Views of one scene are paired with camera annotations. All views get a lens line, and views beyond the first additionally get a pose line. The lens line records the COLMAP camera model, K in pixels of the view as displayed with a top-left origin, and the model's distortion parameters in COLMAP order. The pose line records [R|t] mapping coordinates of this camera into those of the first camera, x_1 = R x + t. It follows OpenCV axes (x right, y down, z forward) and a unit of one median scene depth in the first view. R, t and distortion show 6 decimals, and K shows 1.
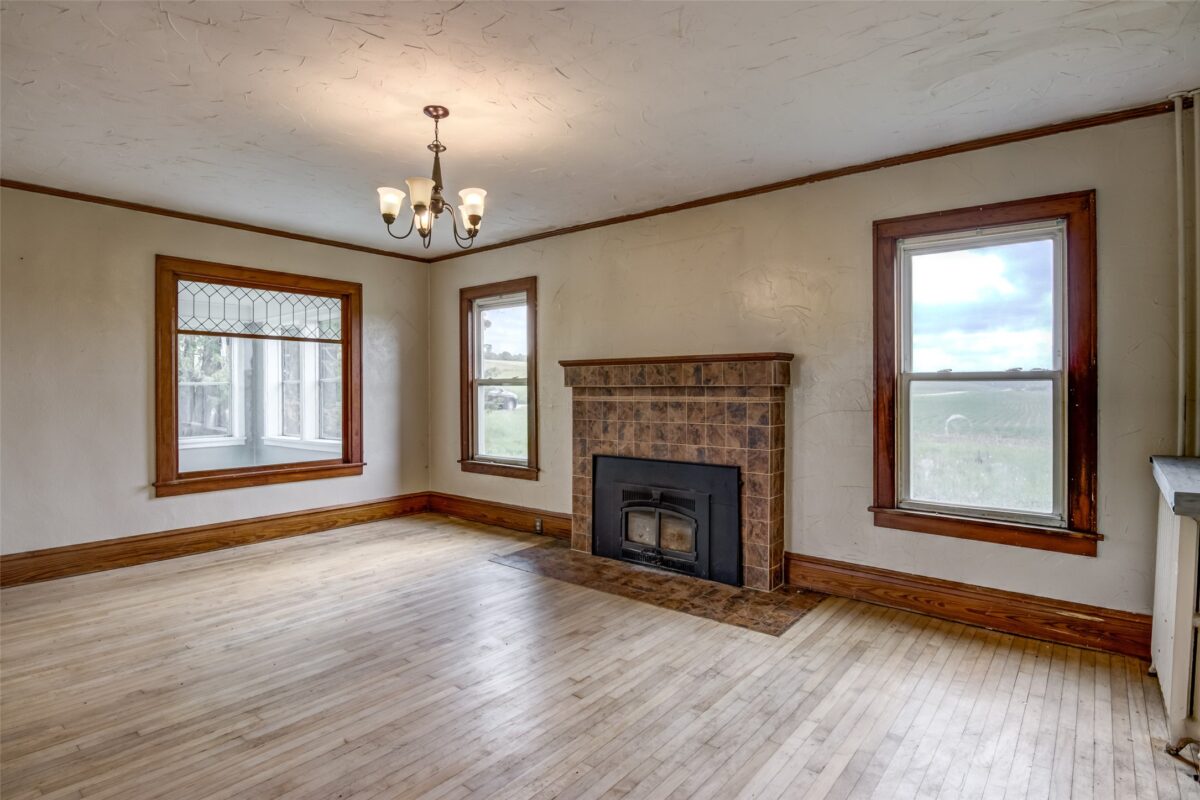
lens RADIAL K [[615.0, 0, 597.2], [0, 615.0, 391.2], [0, 0, 1]] dist [-0.009236, -0.010205]
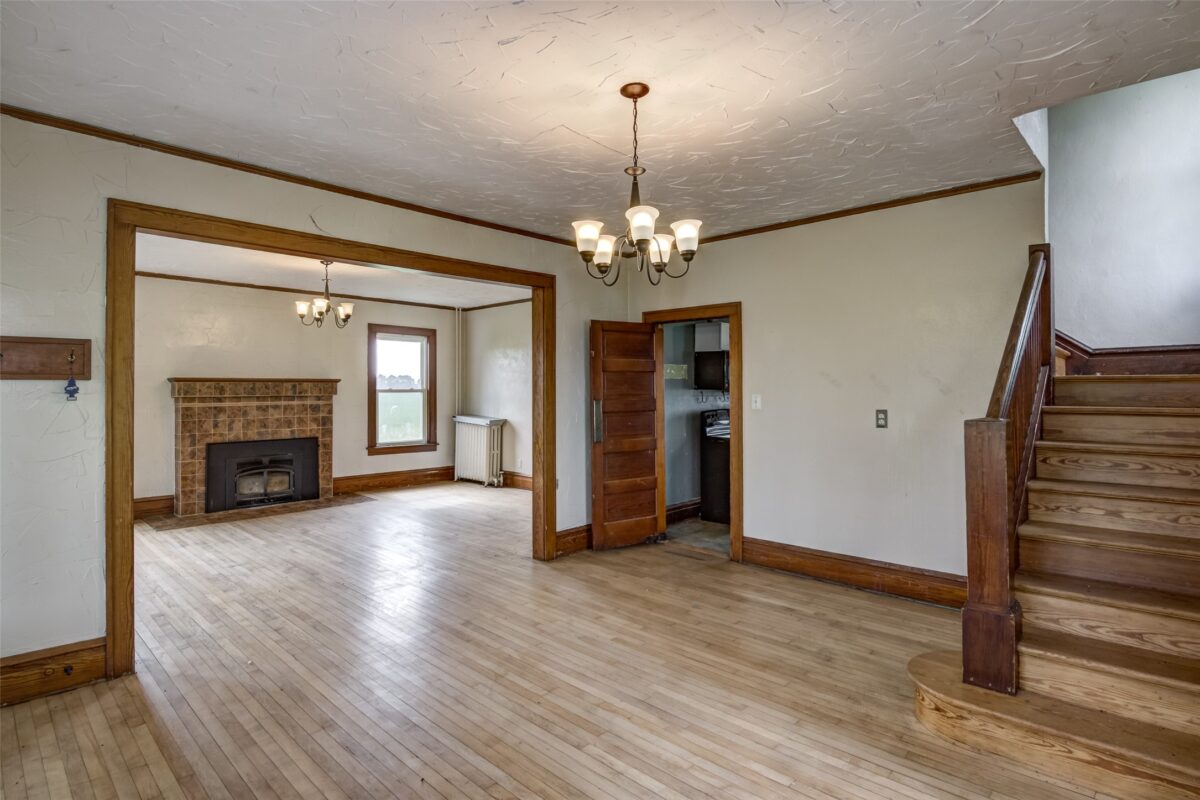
lens RADIAL K [[615.0, 0, 603.2], [0, 615.0, 386.5], [0, 0, 1]] dist [-0.009236, -0.010205]
pose [[0.068024, 0.002828, 0.997680, -1.501527], [0.006512, 0.999973, -0.003279, -0.022117], [-0.997662, 0.006720, 0.068004, -0.027983]]
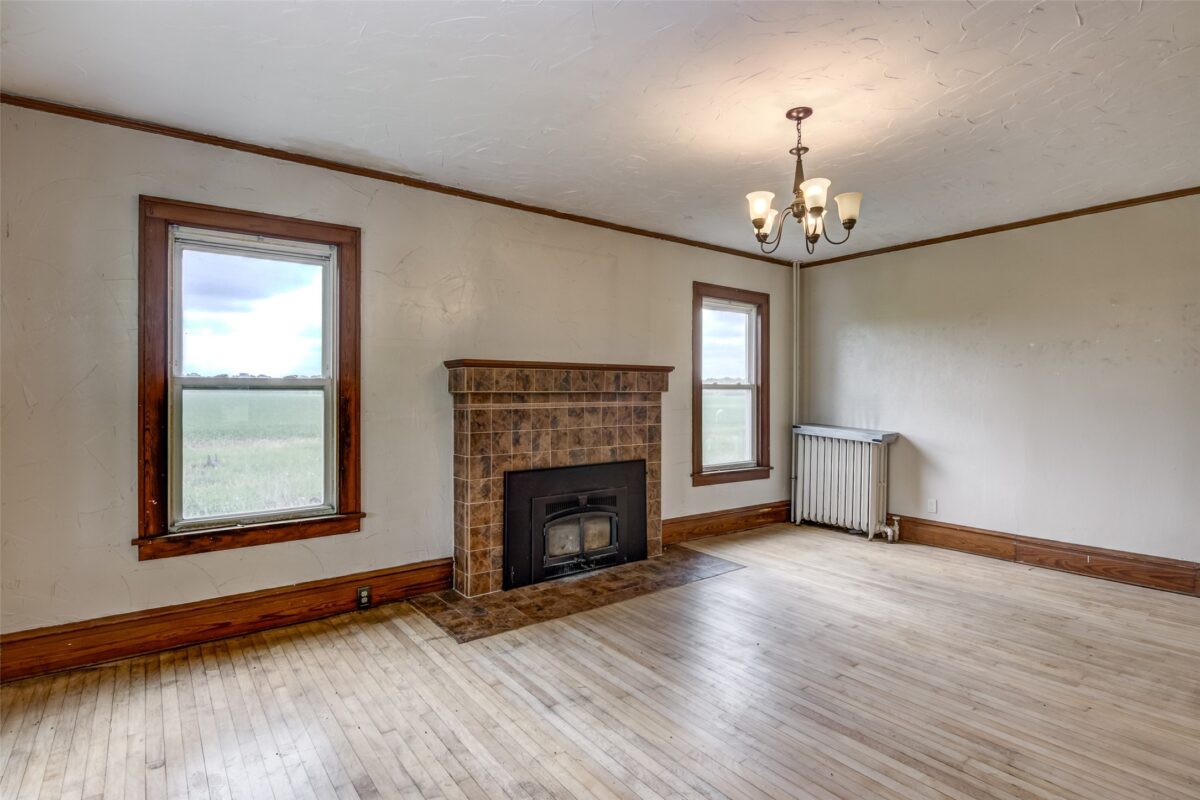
lens RADIAL K [[615.0, 0, 598.6], [0, 615.0, 395.4], [0, 0, 1]] dist [-0.009236, -0.010205]
pose [[0.229711, -0.004732, 0.973247, -0.876697], [0.004265, 0.999983, 0.003855, -0.006604], [-0.973250, 0.003265, 0.229727, 0.743656]]
